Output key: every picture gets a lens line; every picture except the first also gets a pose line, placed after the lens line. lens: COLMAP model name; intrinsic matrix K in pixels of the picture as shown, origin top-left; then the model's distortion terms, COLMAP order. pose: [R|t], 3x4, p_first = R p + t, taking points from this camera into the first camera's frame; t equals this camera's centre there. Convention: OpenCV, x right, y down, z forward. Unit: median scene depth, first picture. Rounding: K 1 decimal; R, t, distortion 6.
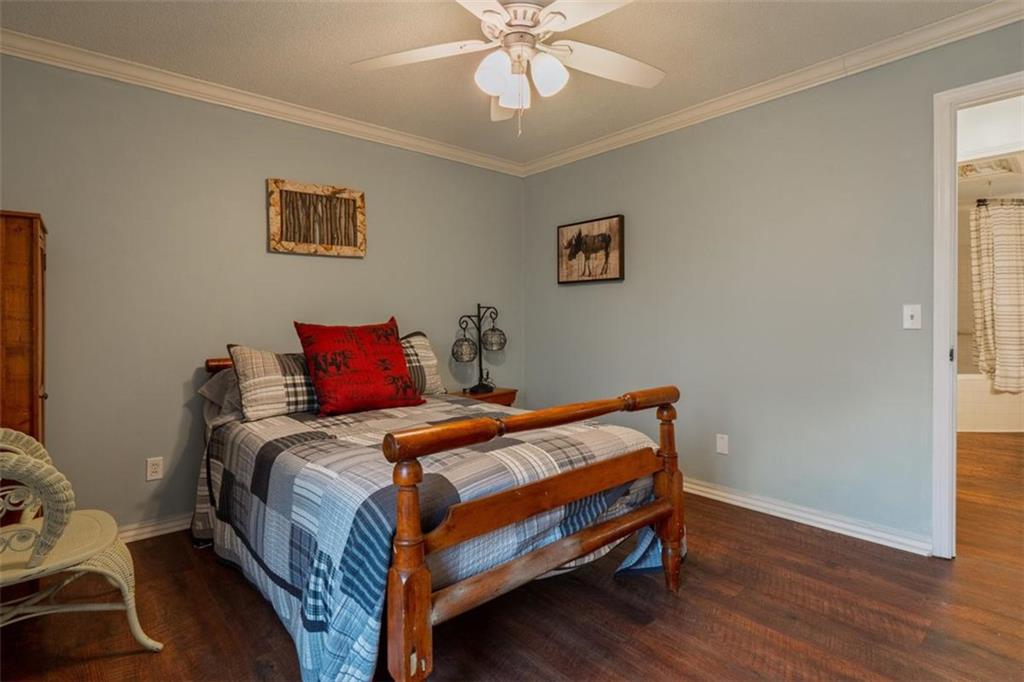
lens RADIAL K [[522.1, 0, 496.1], [0, 522.1, 321.9], [0, 0, 1]] dist [0.000980, 0.000110]
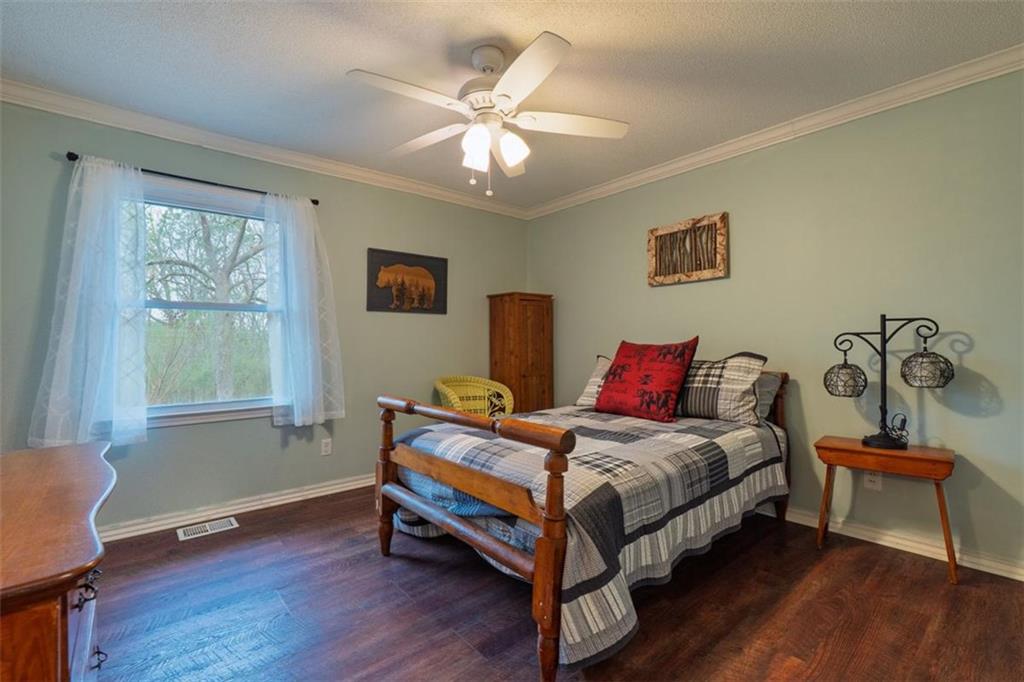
lens RADIAL K [[463.6, 0, 511.7], [0, 463.6, 339.9], [0, 0, 1]] dist [0.001727, -0.000135]
pose [[-0.024750, 0.006373, -0.999673, 0.681523], [0.000649, 0.999980, 0.006359, -0.008447], [0.999693, -0.000492, -0.024753, 0.637318]]
